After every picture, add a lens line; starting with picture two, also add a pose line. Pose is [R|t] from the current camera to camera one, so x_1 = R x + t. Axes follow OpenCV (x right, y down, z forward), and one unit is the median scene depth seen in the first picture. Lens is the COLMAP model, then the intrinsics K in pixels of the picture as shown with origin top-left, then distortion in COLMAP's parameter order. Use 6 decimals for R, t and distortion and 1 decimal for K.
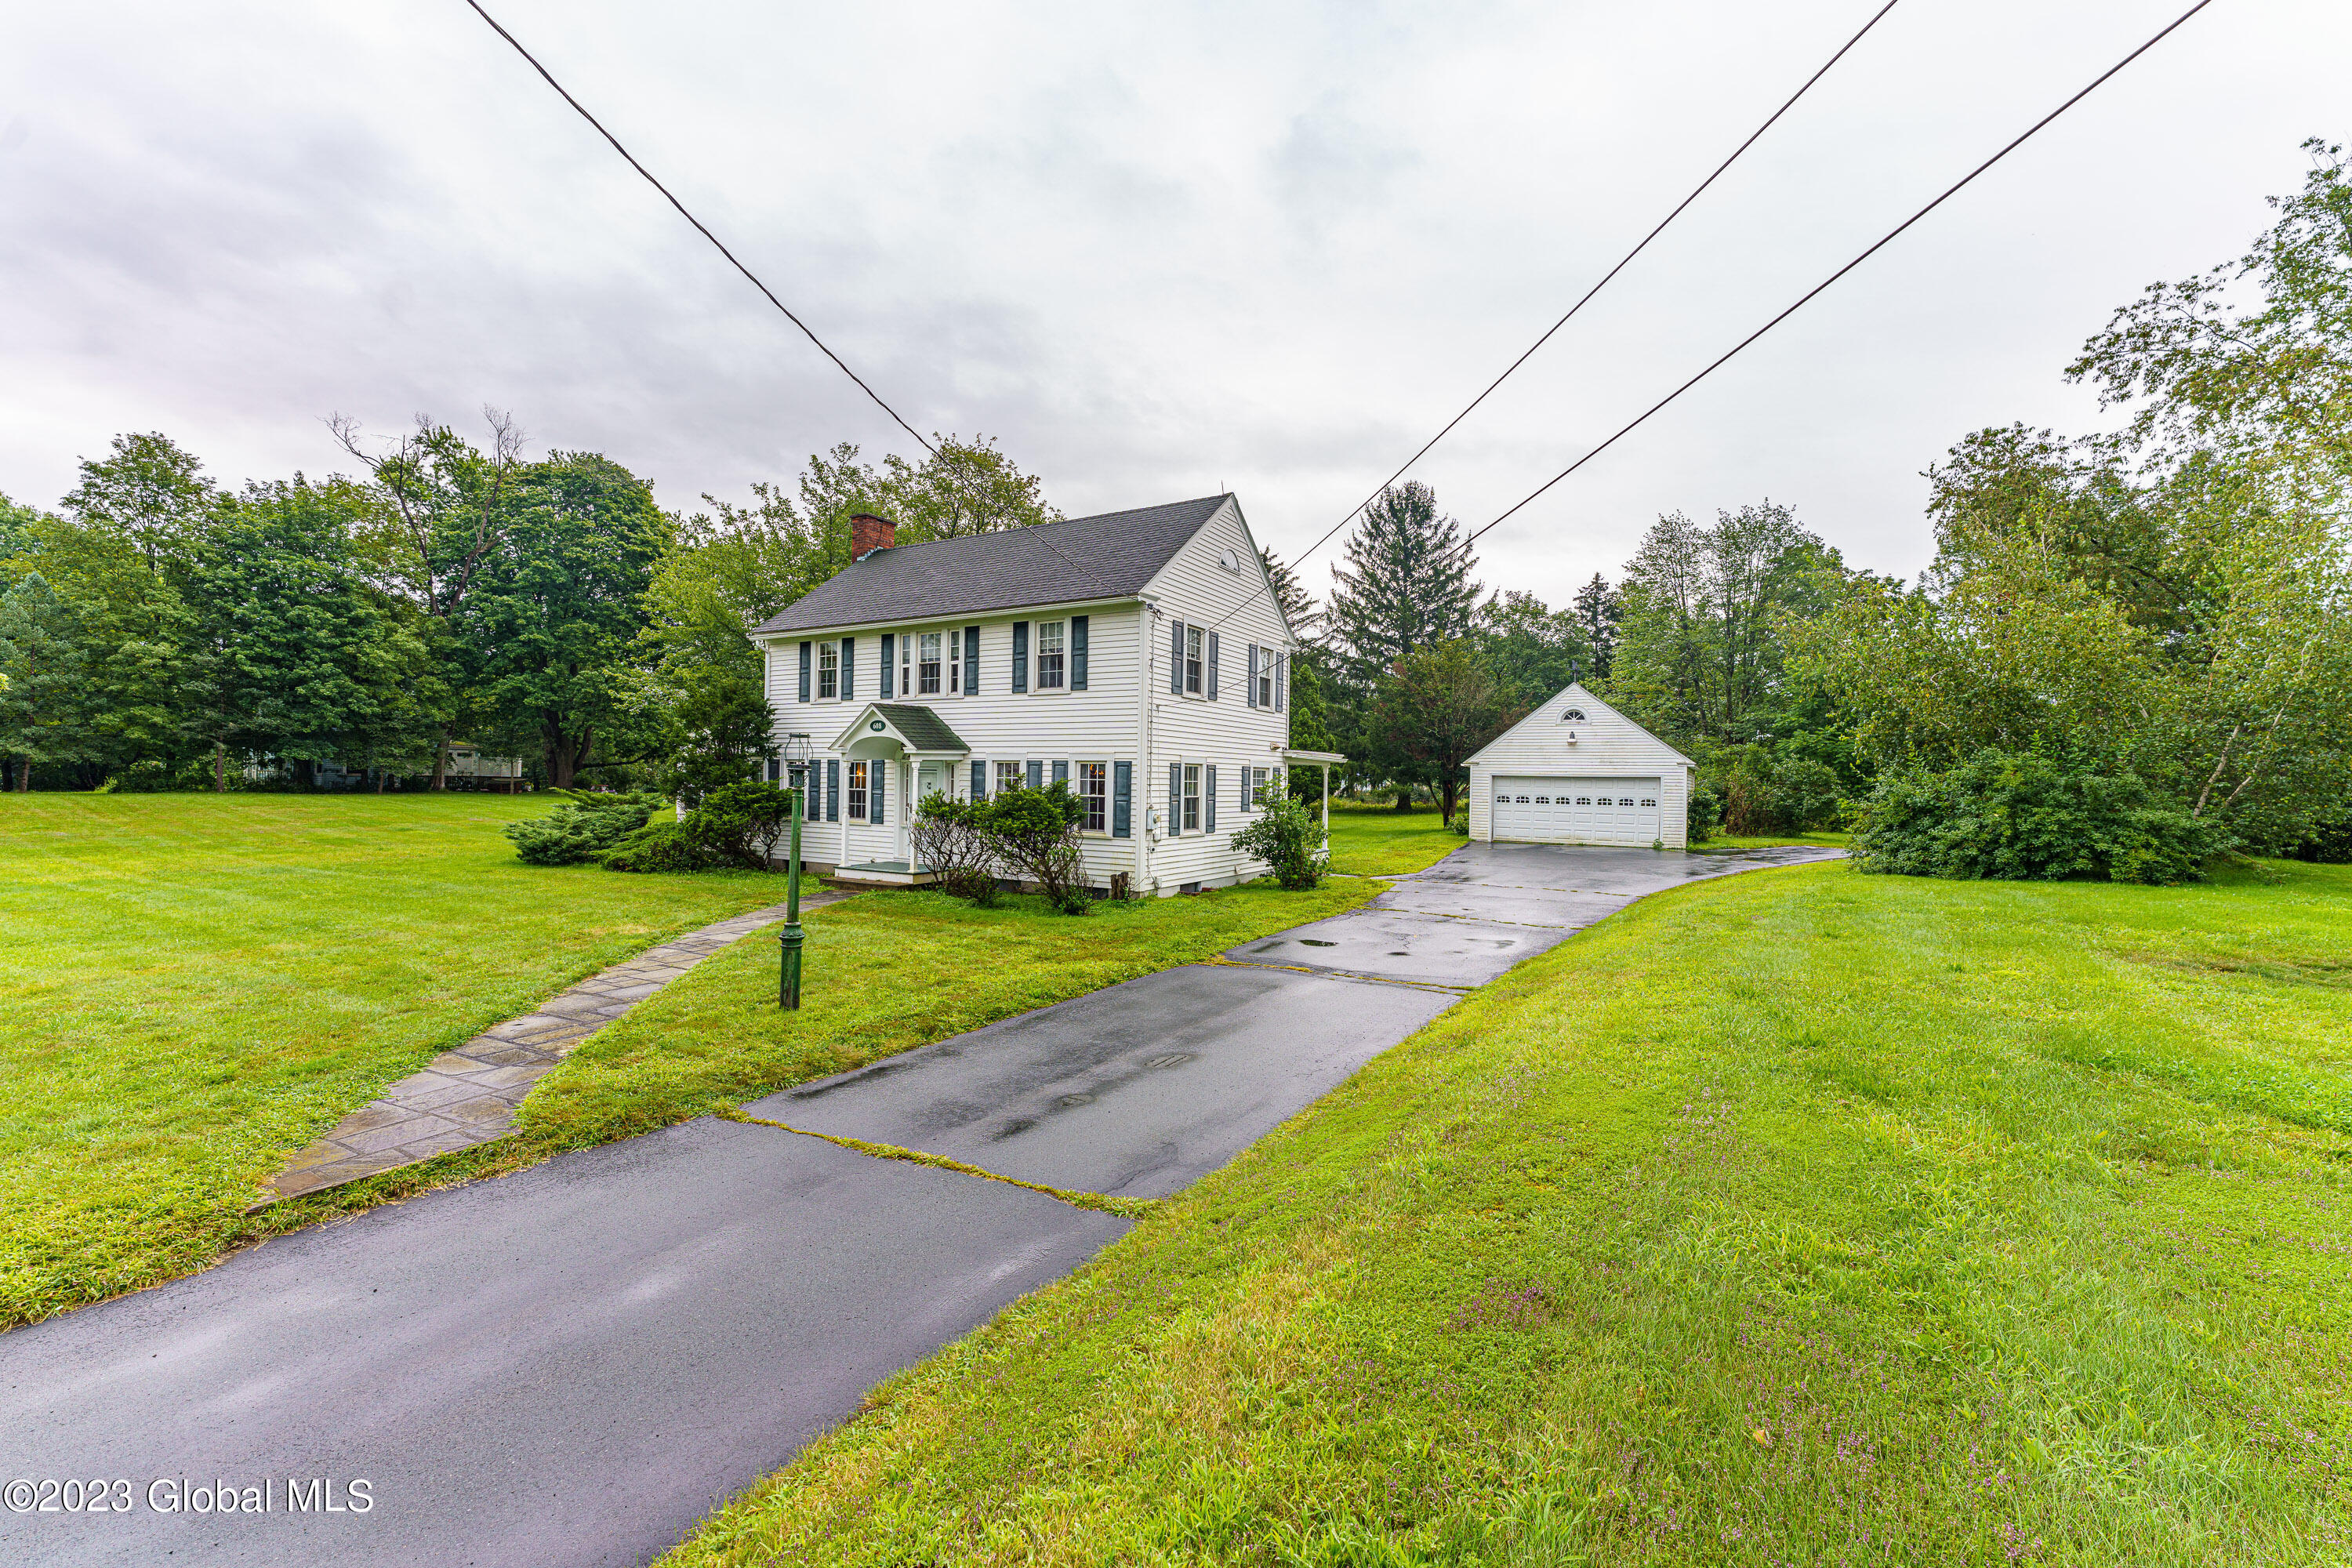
lens RADIAL K [[935.4, 0, 1174.4], [0, 935.4, 778.6], [0, 0, 1]] dist [0.000650, -0.000089]
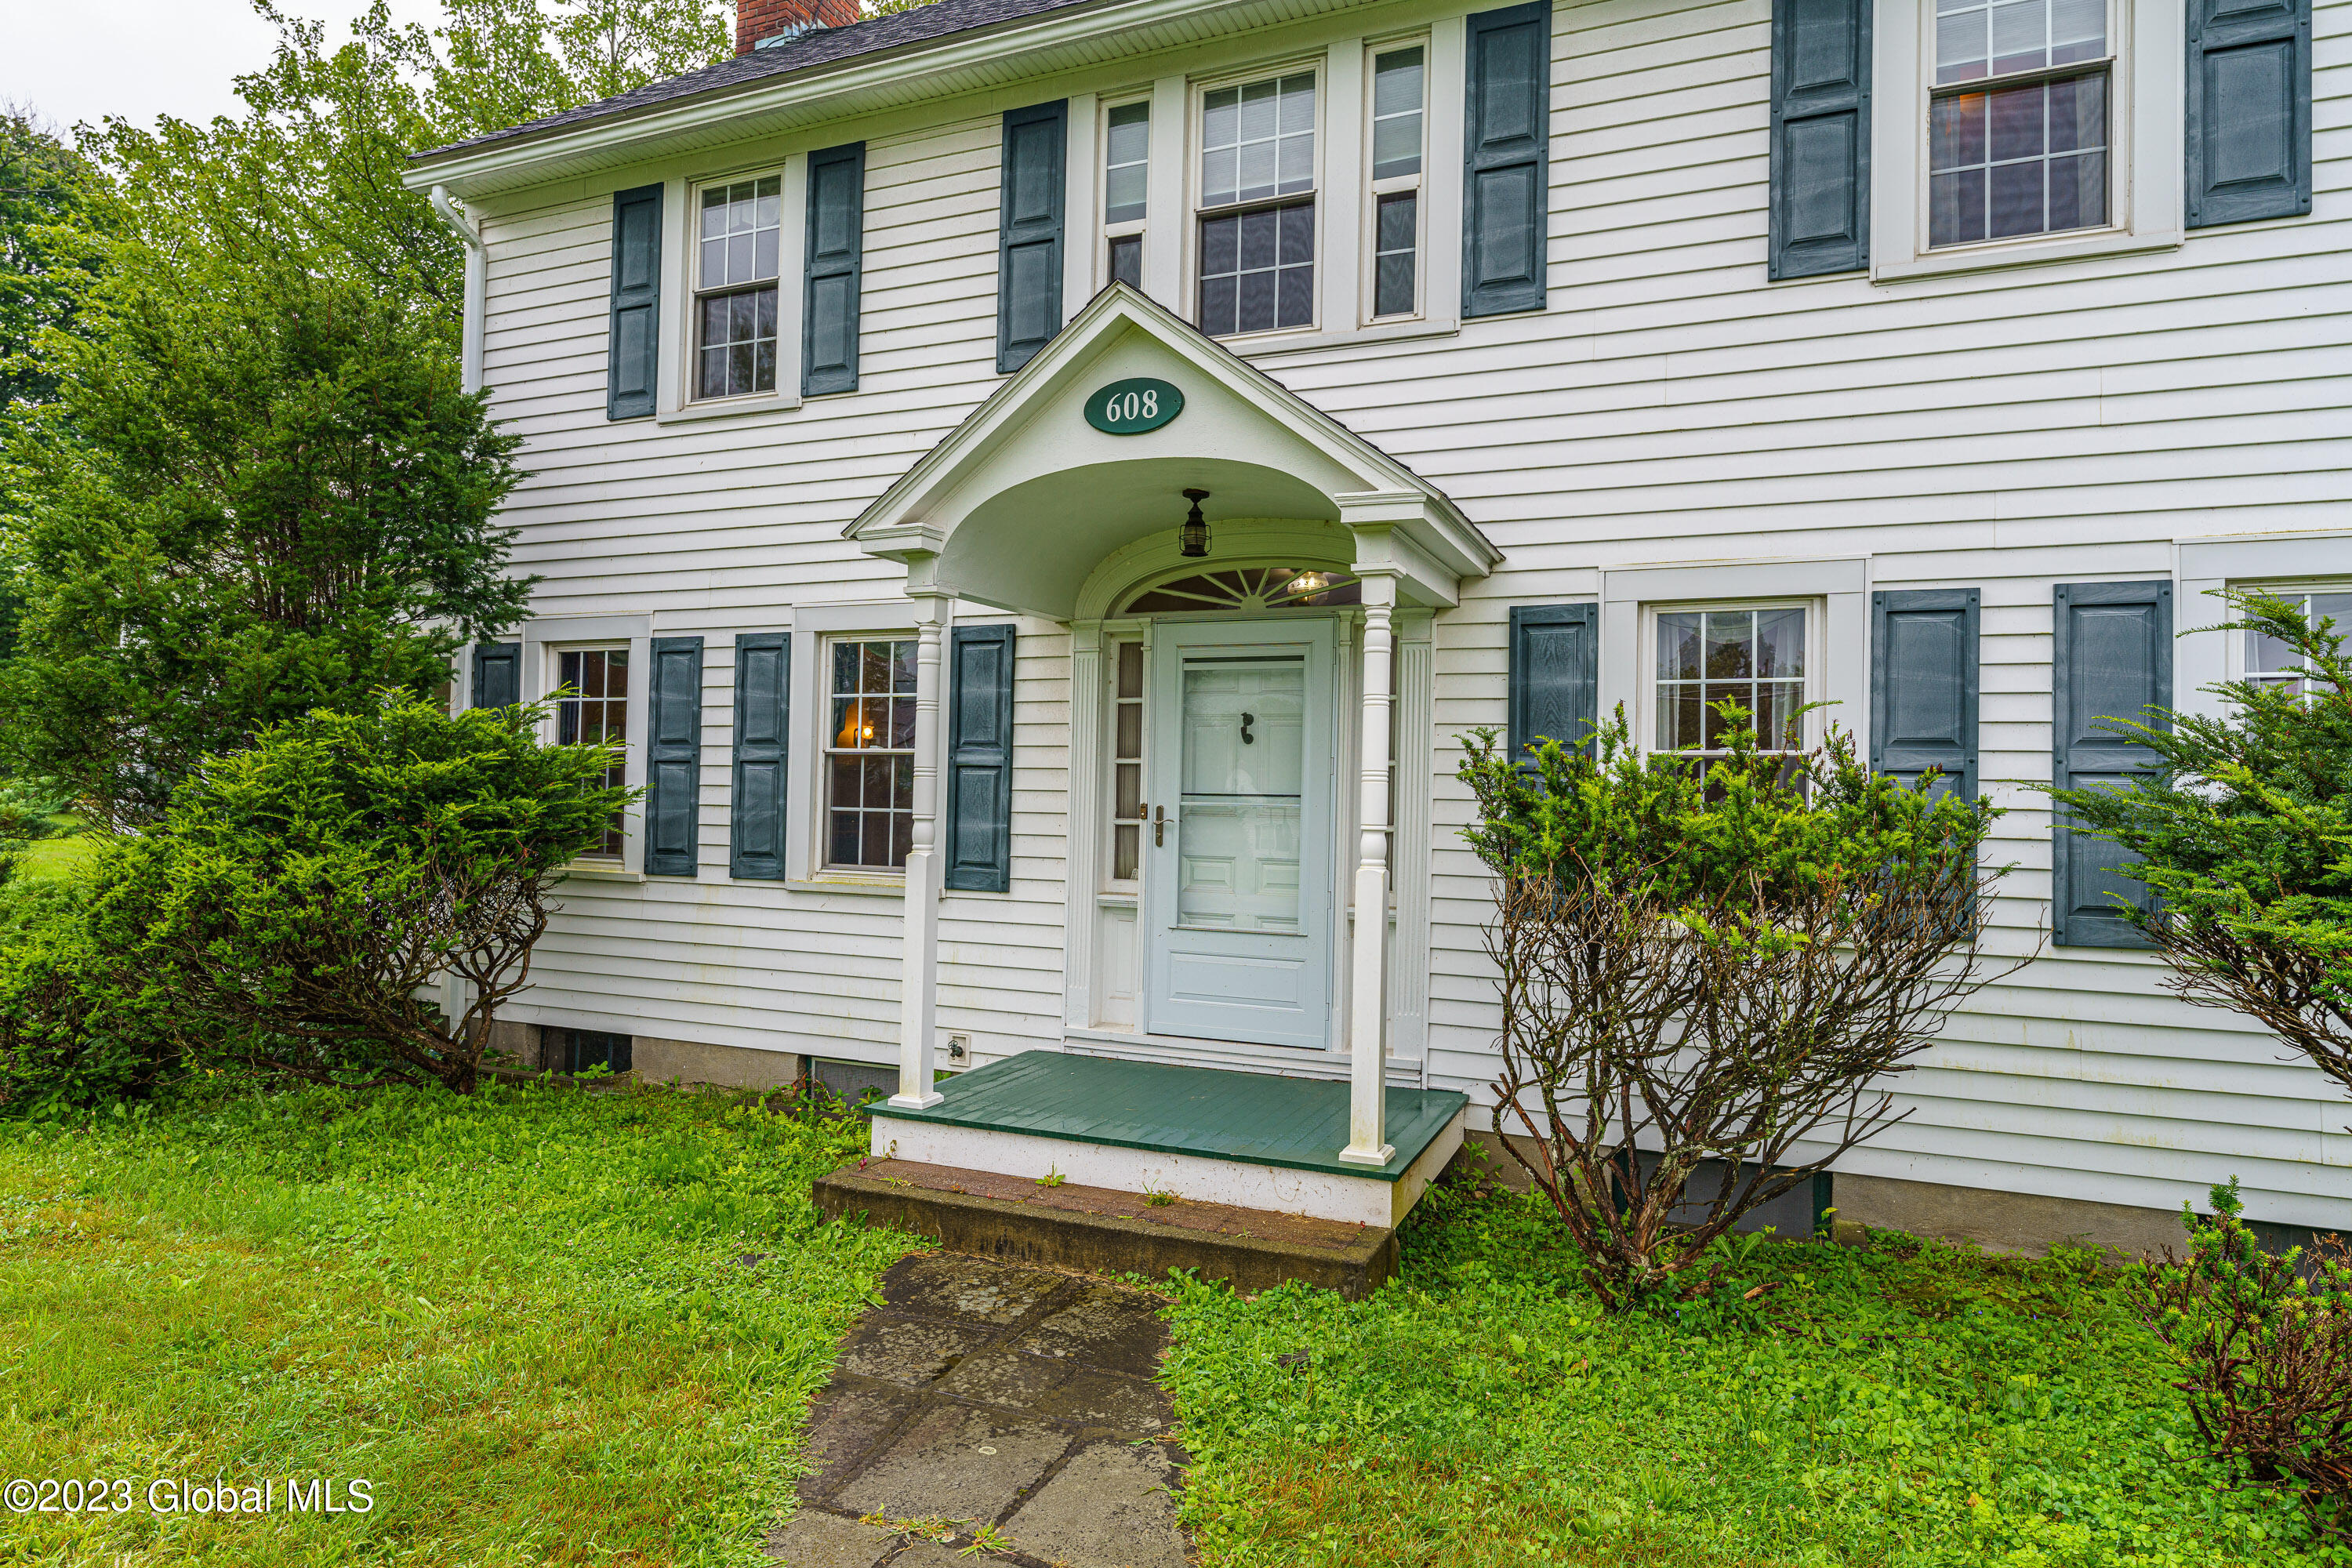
lens RADIAL K [[1336.9, 0, 1171.8], [0, 1336.9, 780.2], [0, 0, 1]] dist [0.000889, 0.000898]
pose [[0.990273, 0.007611, 0.138930, -0.321766], [-0.005335, 0.999845, -0.016749, 0.025833], [-0.139036, 0.015845, 0.990161, 0.663348]]
